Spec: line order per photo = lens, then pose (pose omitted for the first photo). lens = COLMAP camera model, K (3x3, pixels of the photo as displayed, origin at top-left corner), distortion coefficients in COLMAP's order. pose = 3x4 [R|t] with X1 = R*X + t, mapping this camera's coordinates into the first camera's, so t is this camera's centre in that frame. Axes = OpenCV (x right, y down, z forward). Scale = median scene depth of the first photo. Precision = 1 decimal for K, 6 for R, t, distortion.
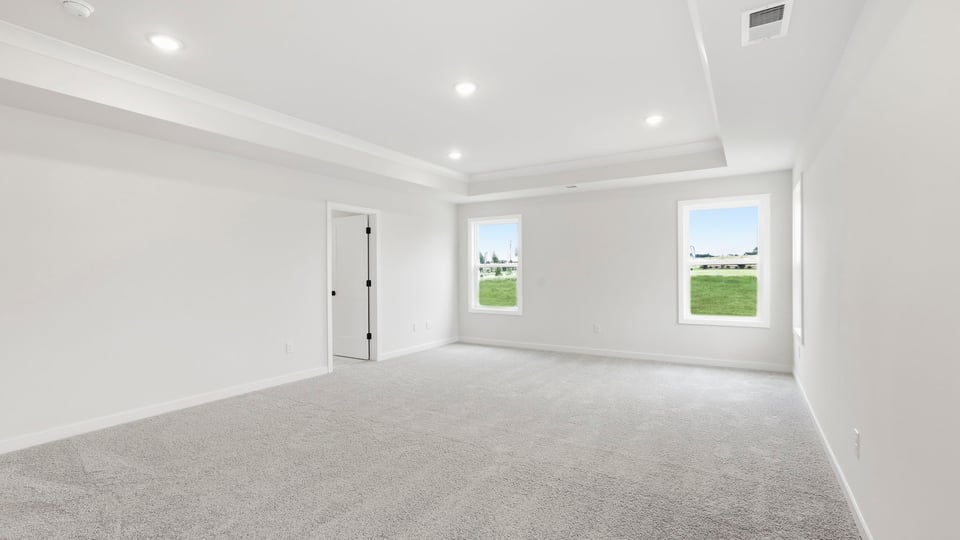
lens RADIAL K [[436.4, 0, 477.4], [0, 436.4, 266.8], [0, 0, 1]] dist [-0.002571, 0.000008]
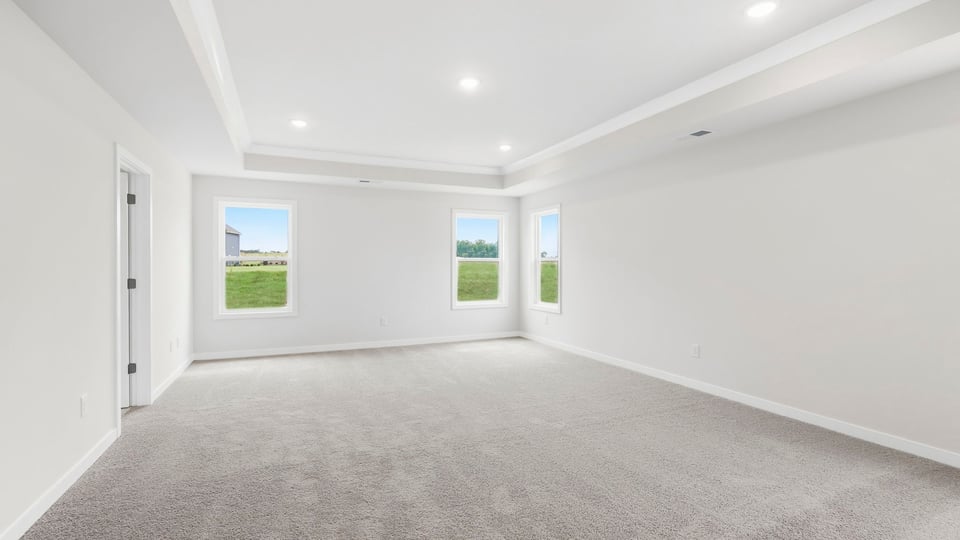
lens RADIAL K [[436.4, 0, 477.4], [0, 436.4, 266.8], [0, 0, 1]] dist [-0.002571, 0.000008]
pose [[0.567863, 0.003612, 0.823115, -0.481354], [-0.010979, 0.999935, 0.003186, 0.005604], [-0.823050, -0.010846, 0.567865, 0.237214]]
